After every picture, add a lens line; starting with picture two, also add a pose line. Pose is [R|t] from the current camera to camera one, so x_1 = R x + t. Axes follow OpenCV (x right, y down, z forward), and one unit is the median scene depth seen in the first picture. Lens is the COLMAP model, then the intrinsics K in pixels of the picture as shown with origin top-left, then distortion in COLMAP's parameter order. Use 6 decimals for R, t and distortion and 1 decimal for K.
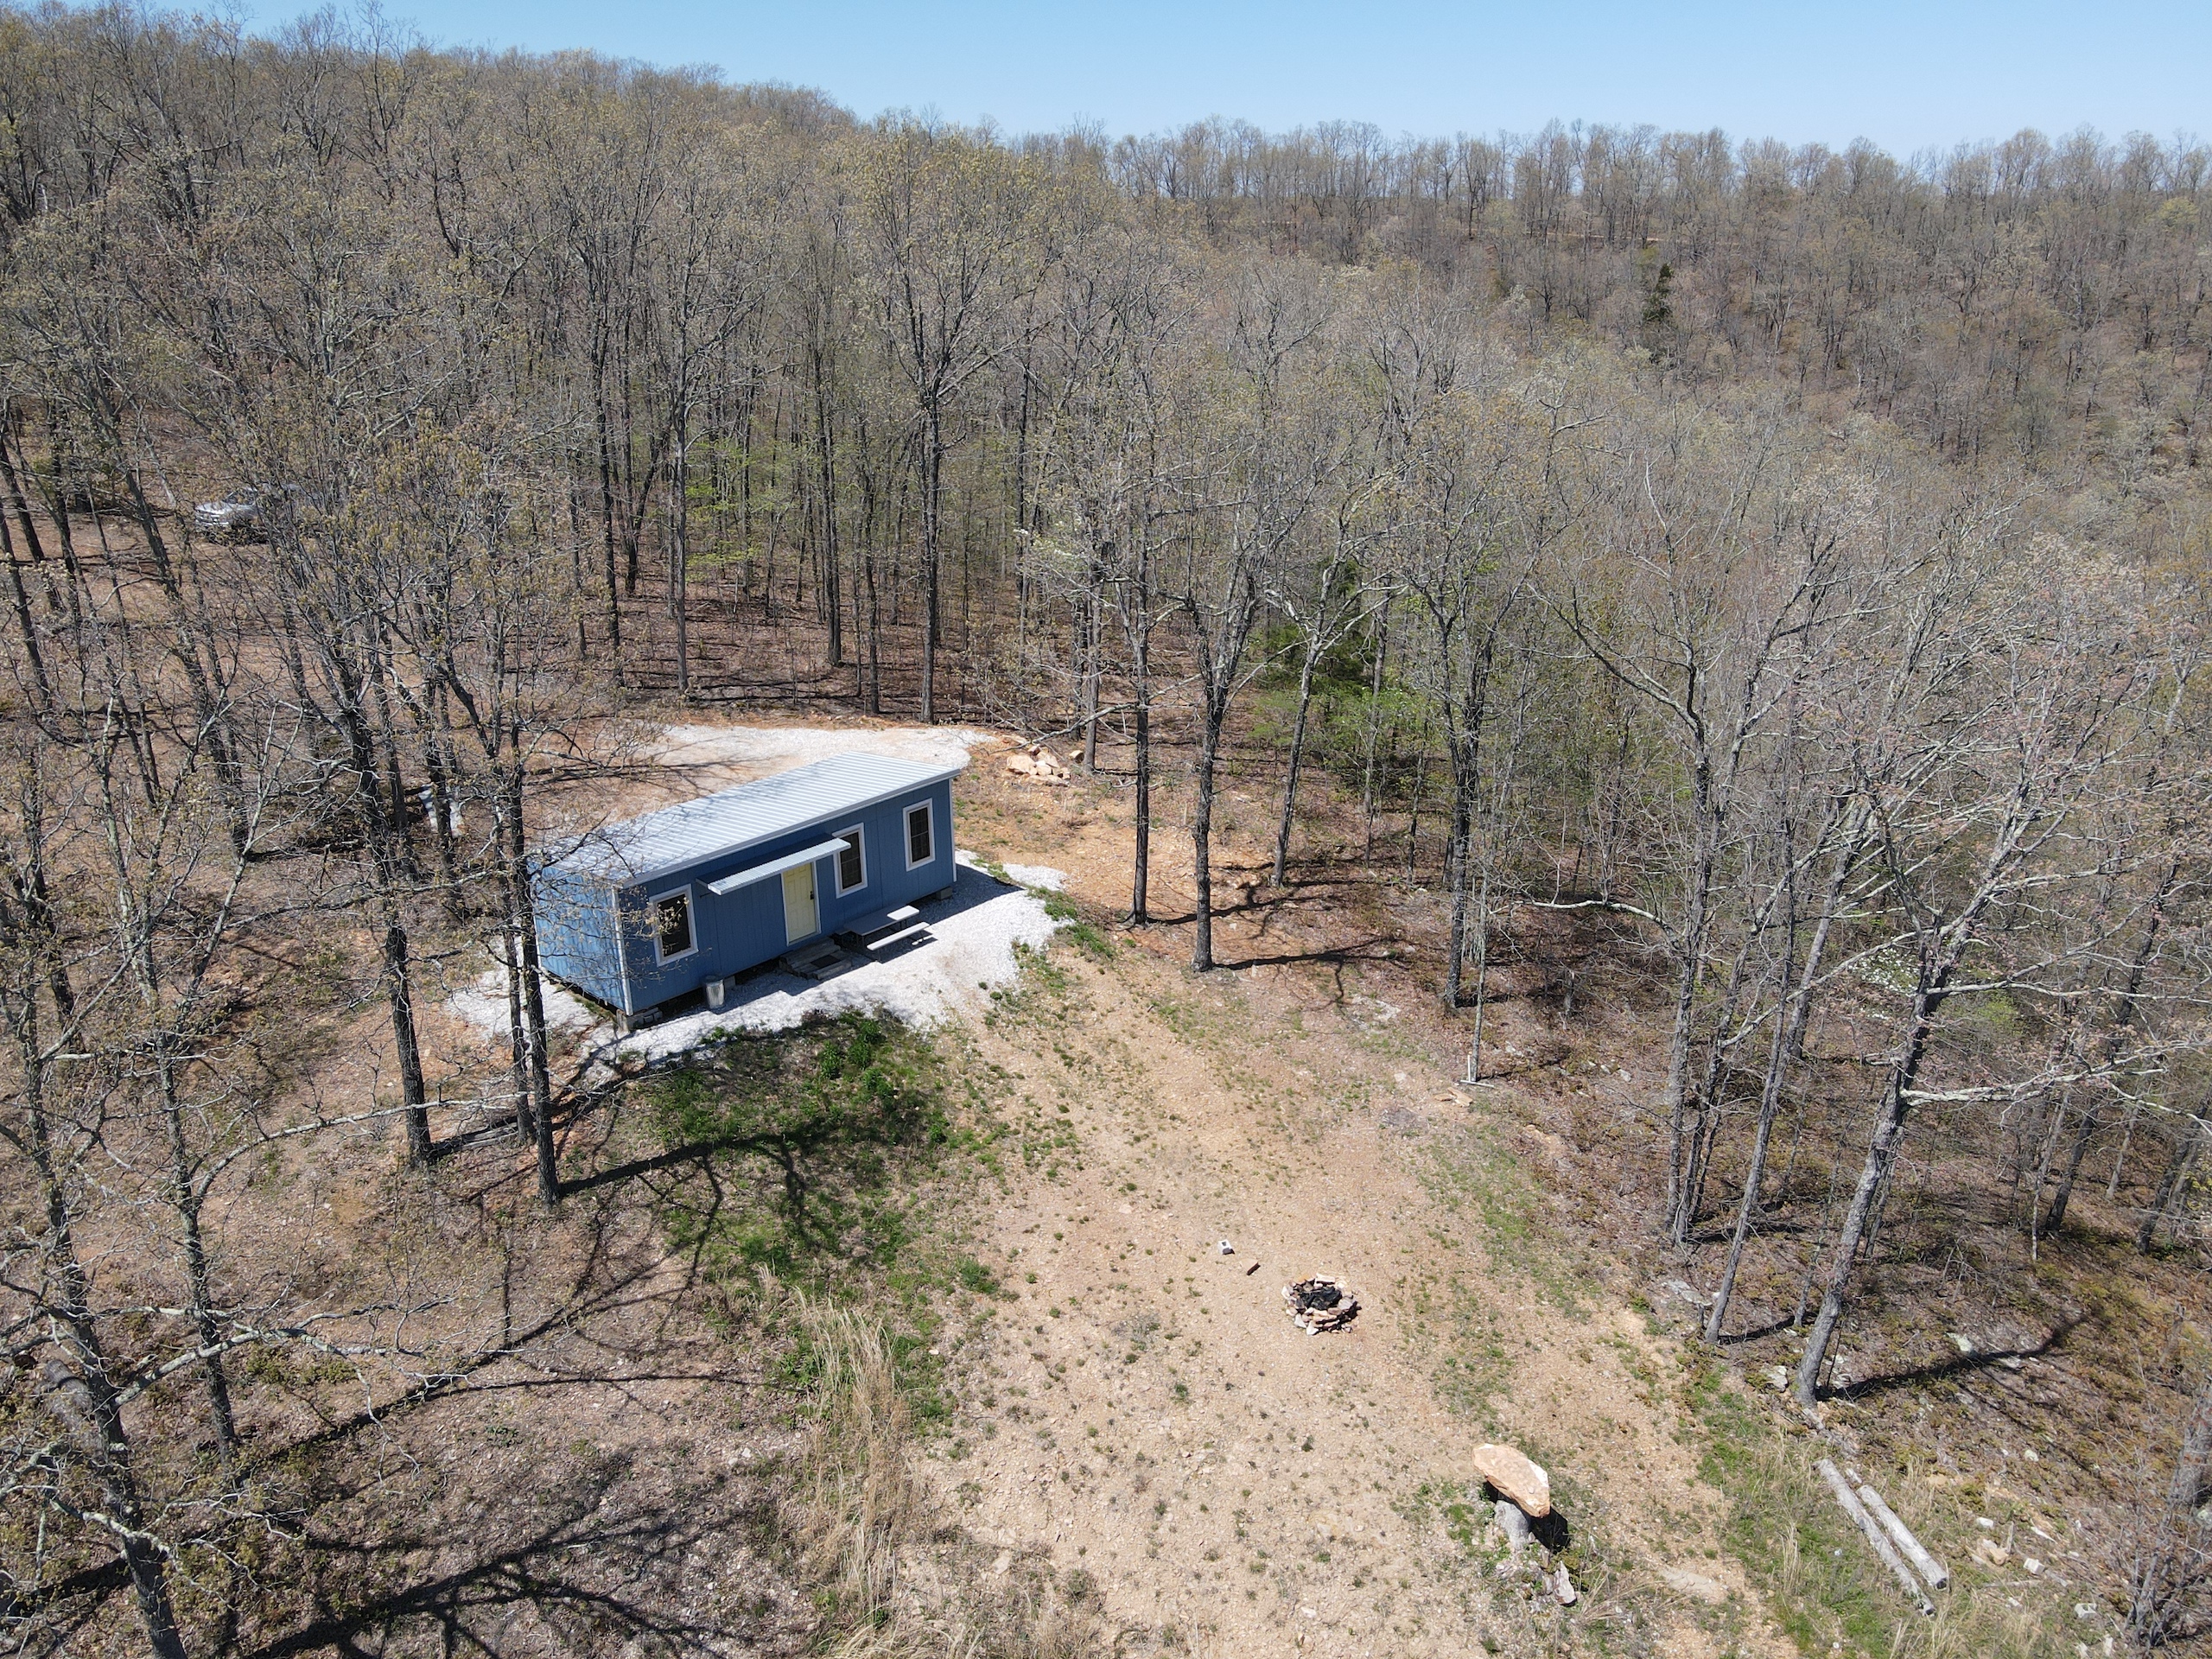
lens RADIAL K [[1654.7, 0, 1106.0], [0, 1654.7, 829.5], [0, 0, 1]] dist [0.004996, 0.006647]
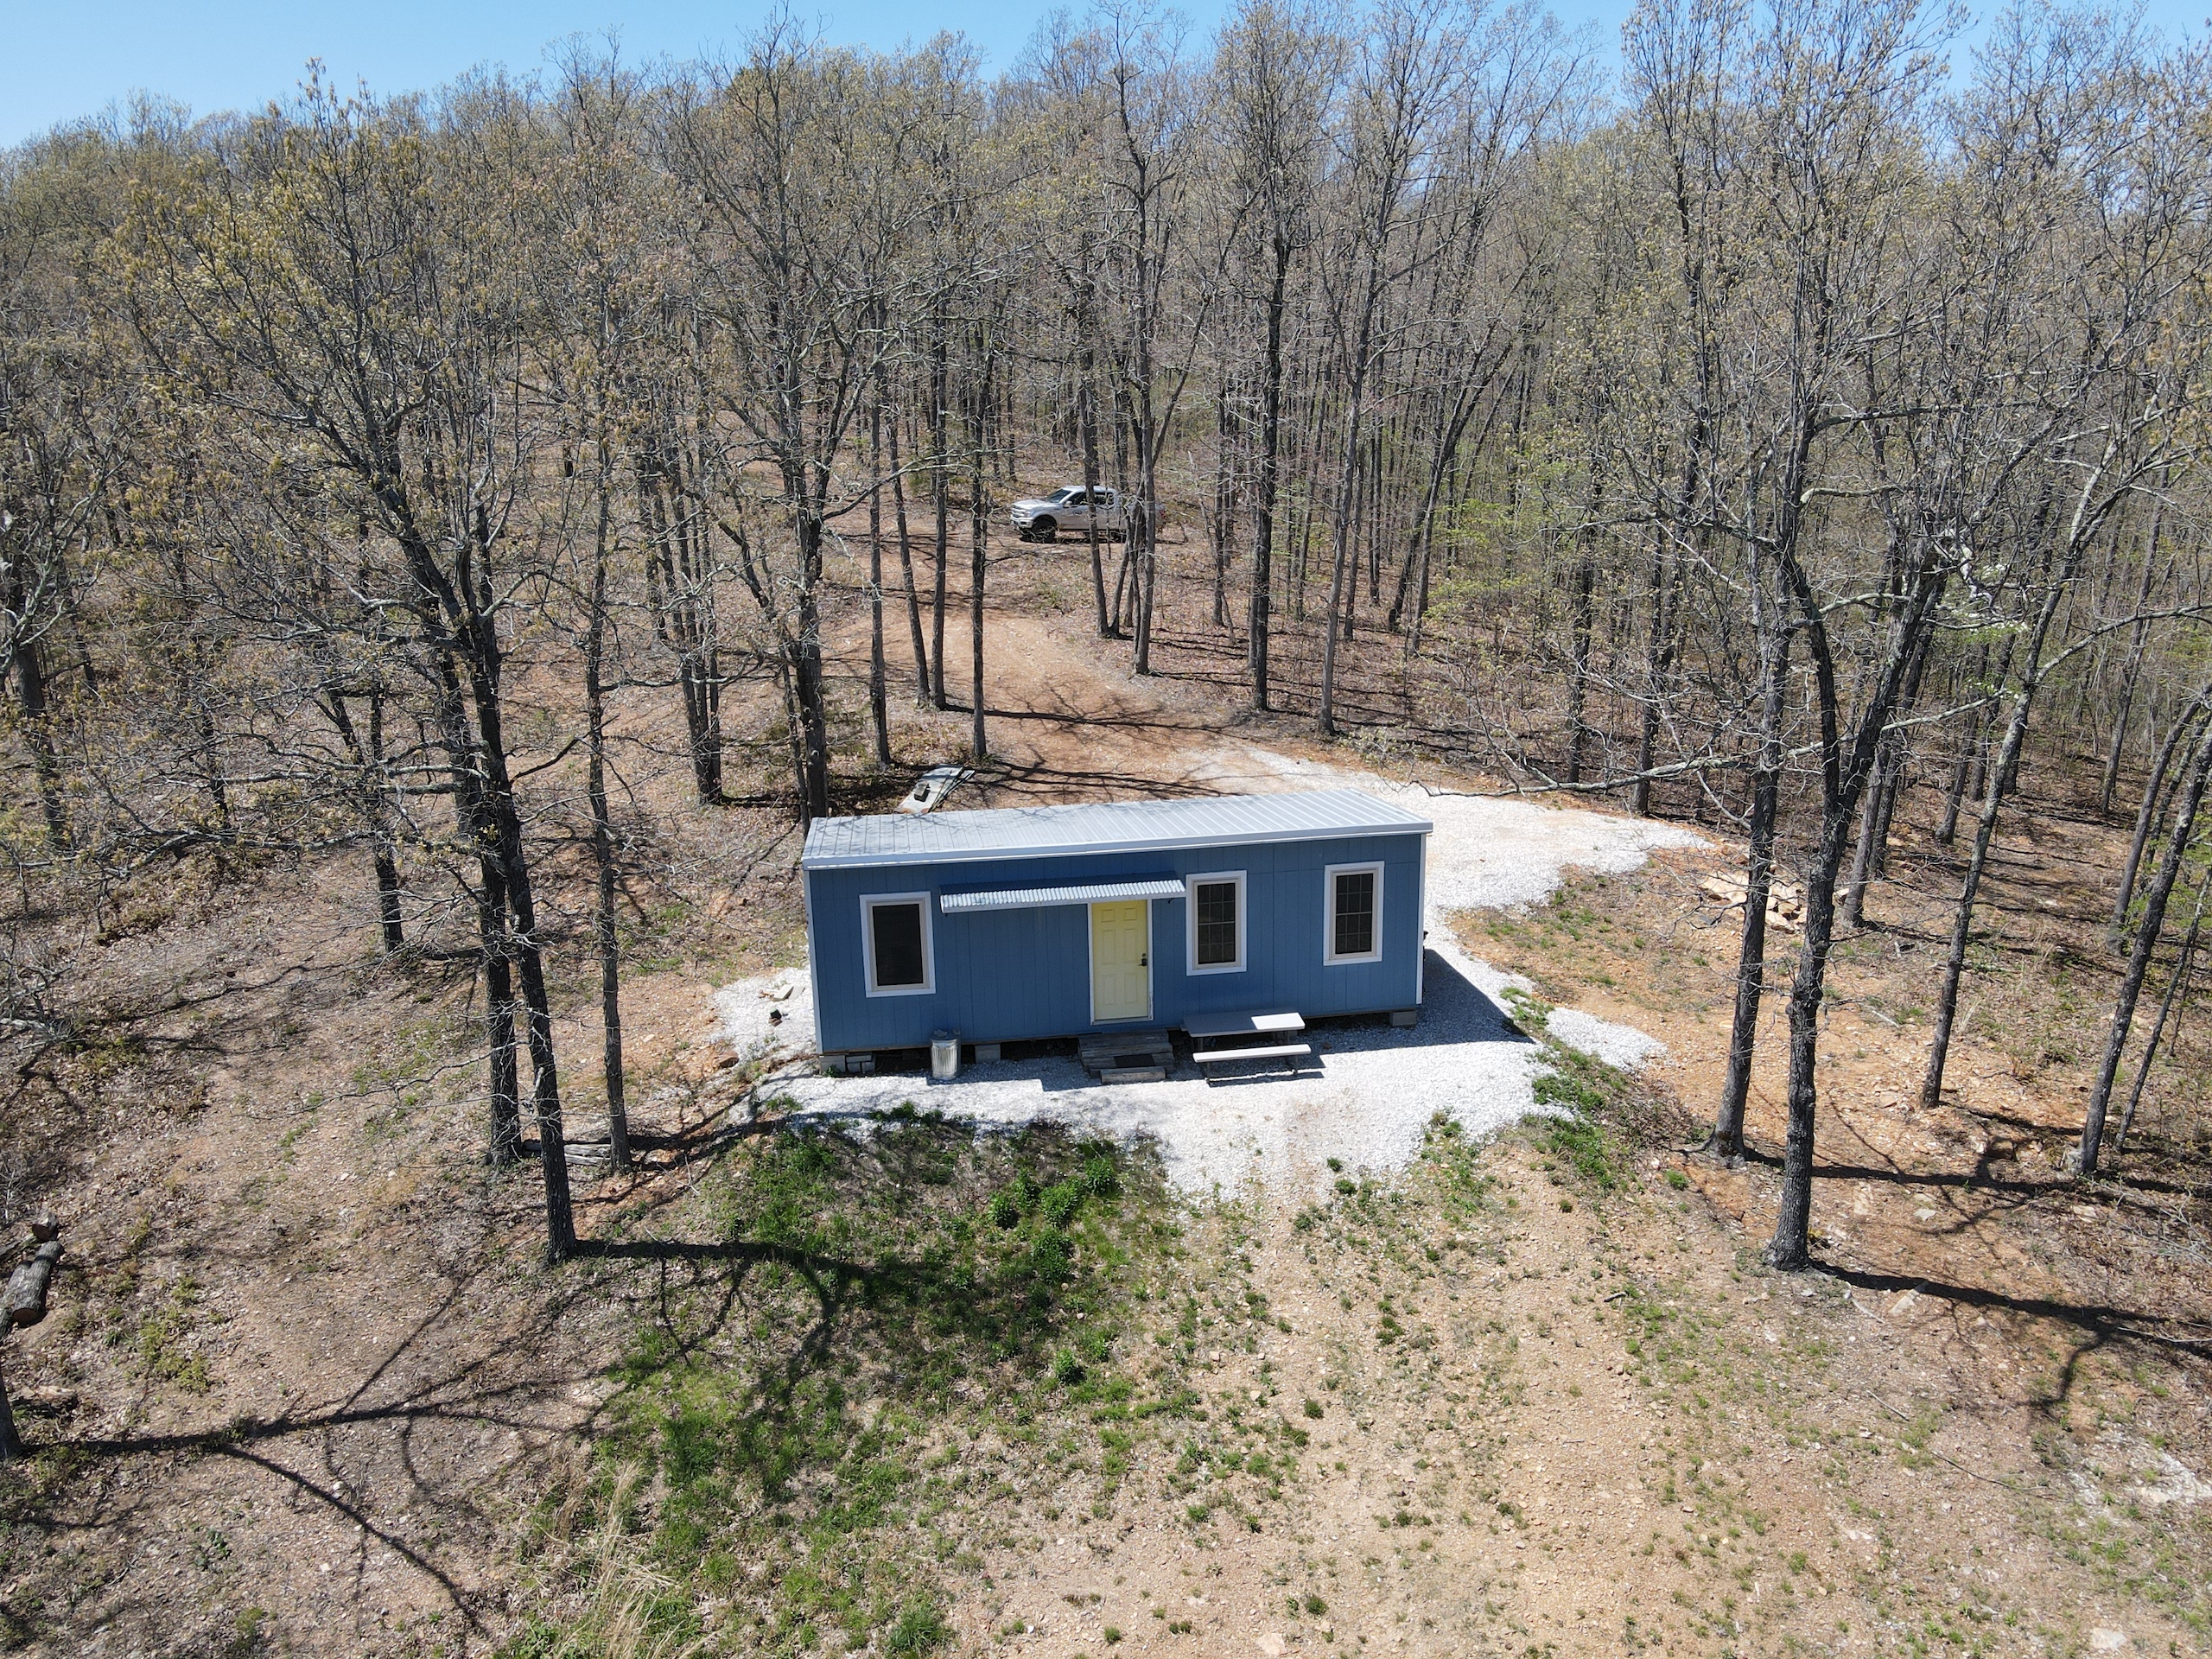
lens RADIAL K [[1629.9, 0, 1106.0], [0, 1629.9, 829.5], [0, 0, 1]] dist [-0.004657, 0.040706]
pose [[0.766023, 0.155407, -0.623745, 0.220317], [-0.214482, 0.976521, -0.020104, 0.004825], [0.605976, 0.149182, 0.781370, 0.478940]]
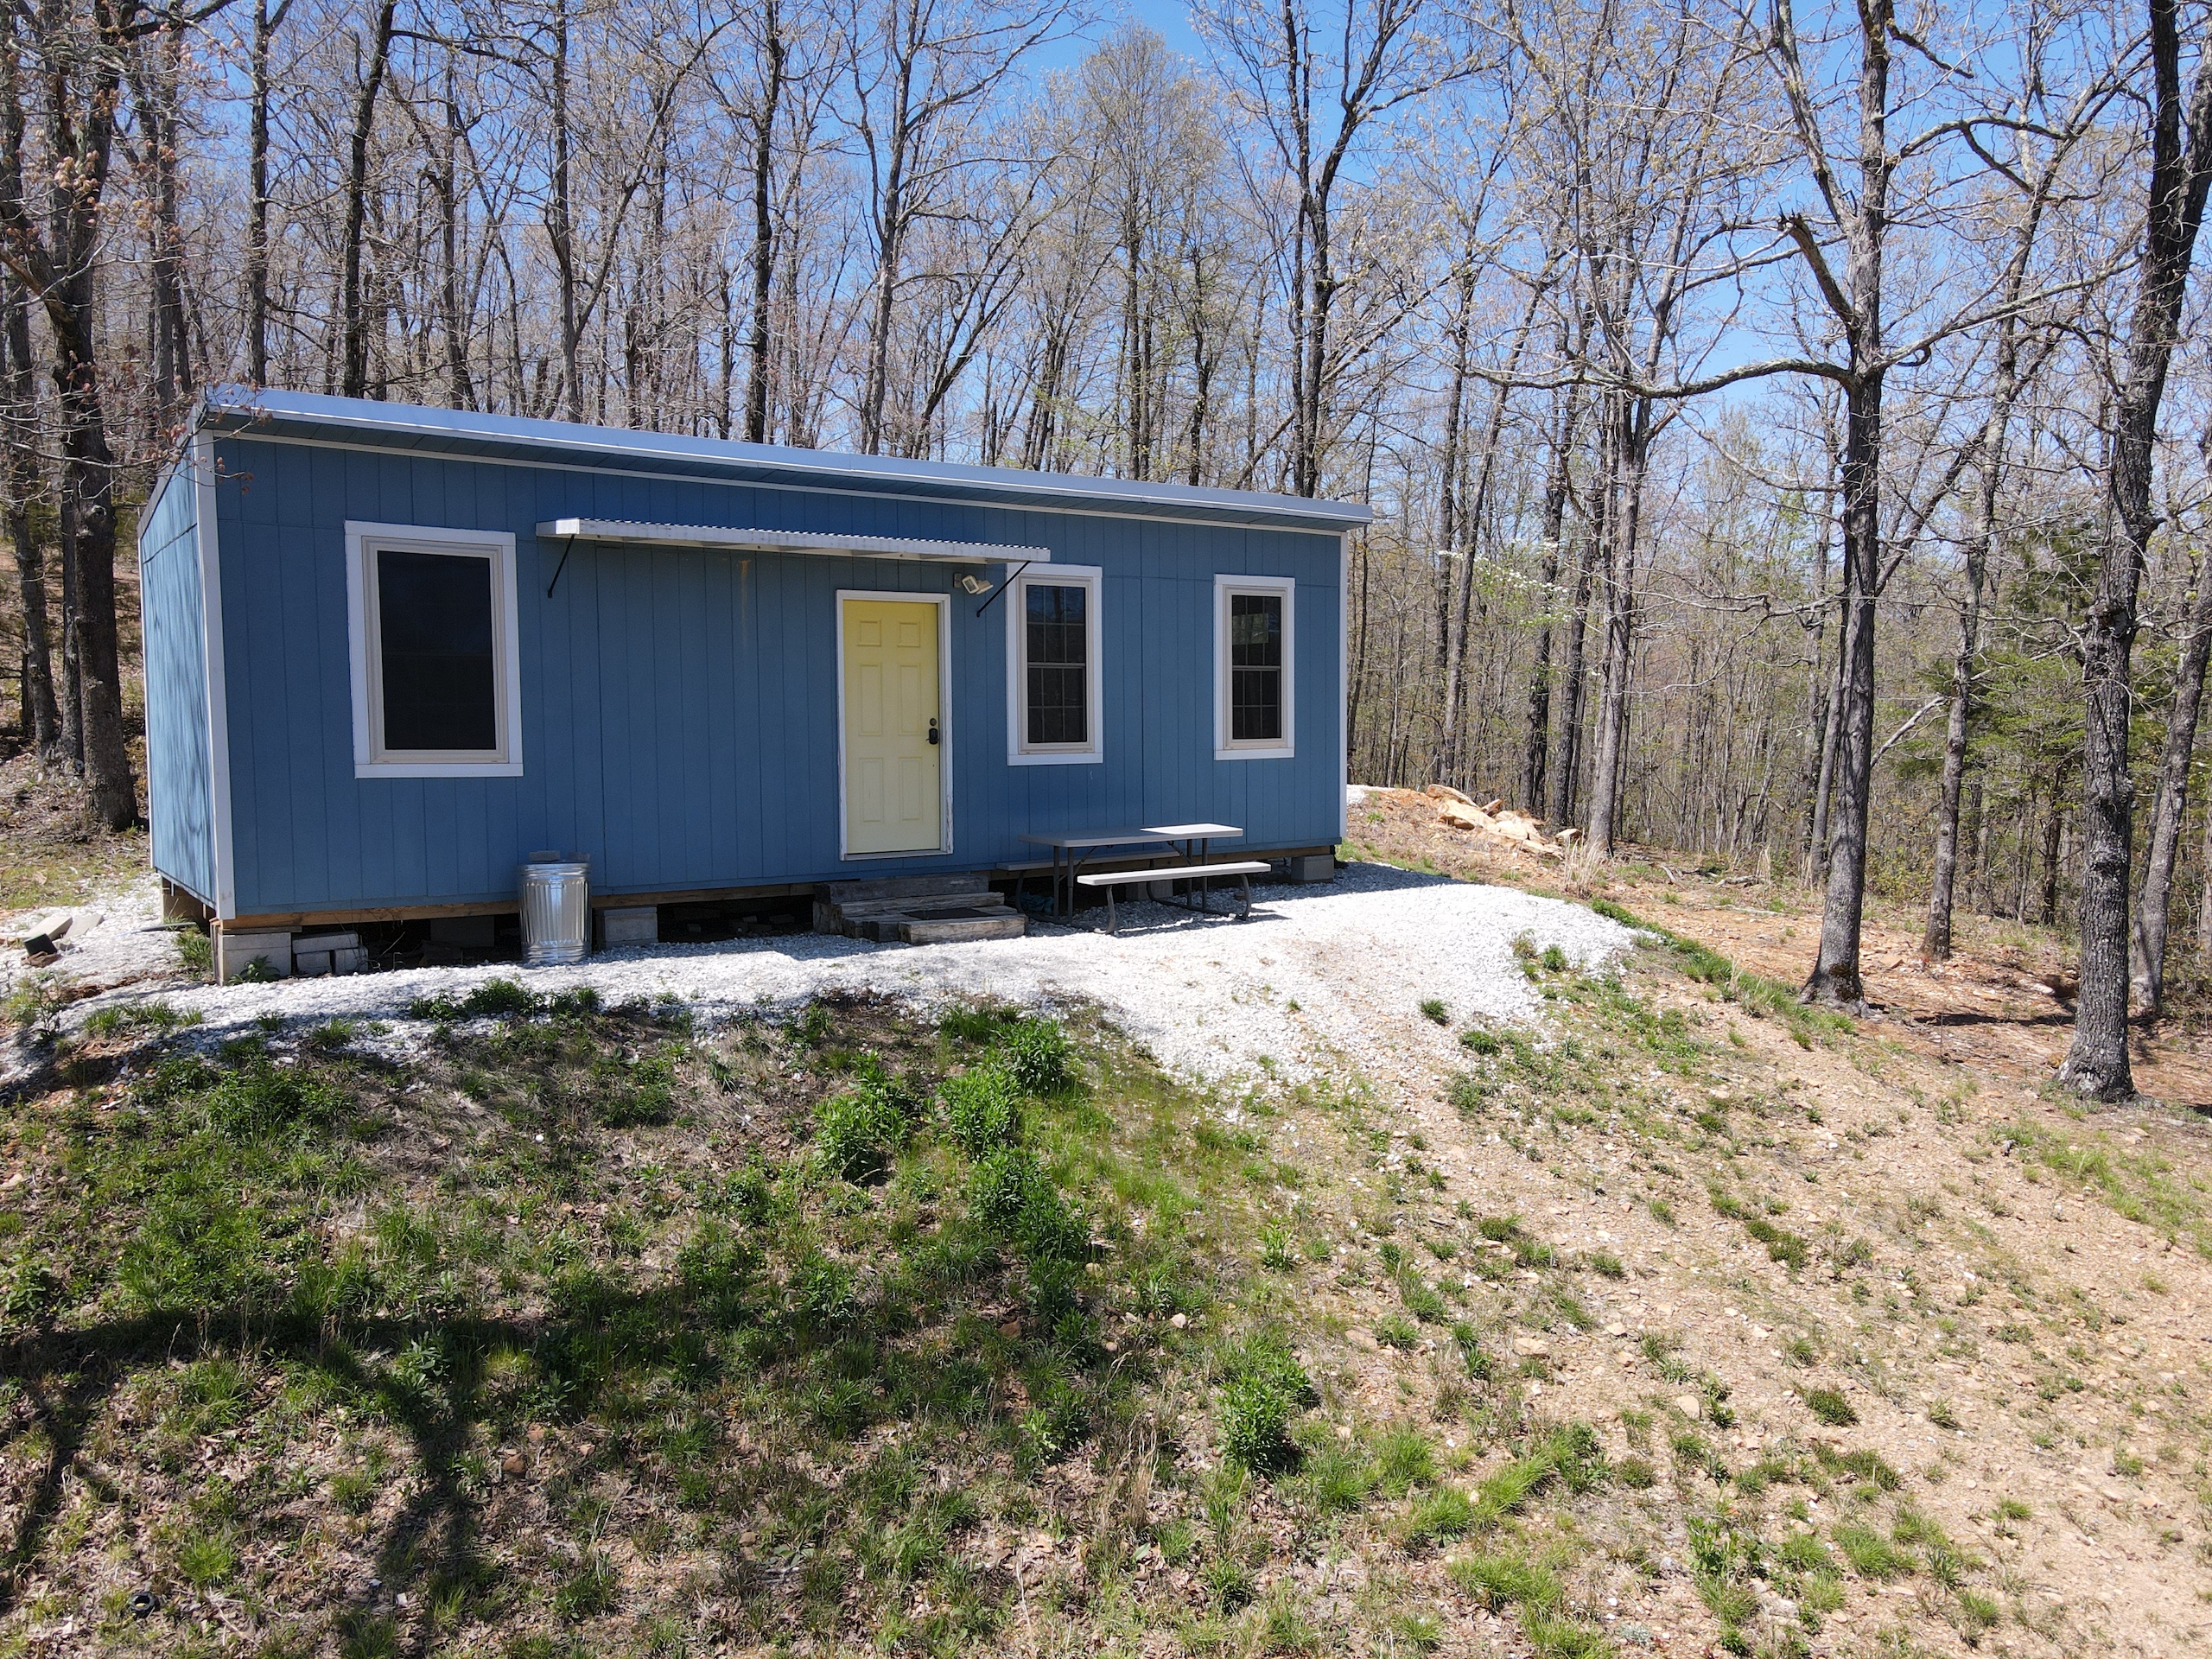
lens RADIAL K [[1629.9, 0, 1106.0], [0, 1629.9, 829.5], [0, 0, 1]] dist [-0.004657, 0.040706]
pose [[0.976361, 0.015971, -0.215553, -0.071267], [-0.078242, 0.955748, -0.283592, 0.156691], [0.201486, 0.293753, 0.934405, 0.715491]]
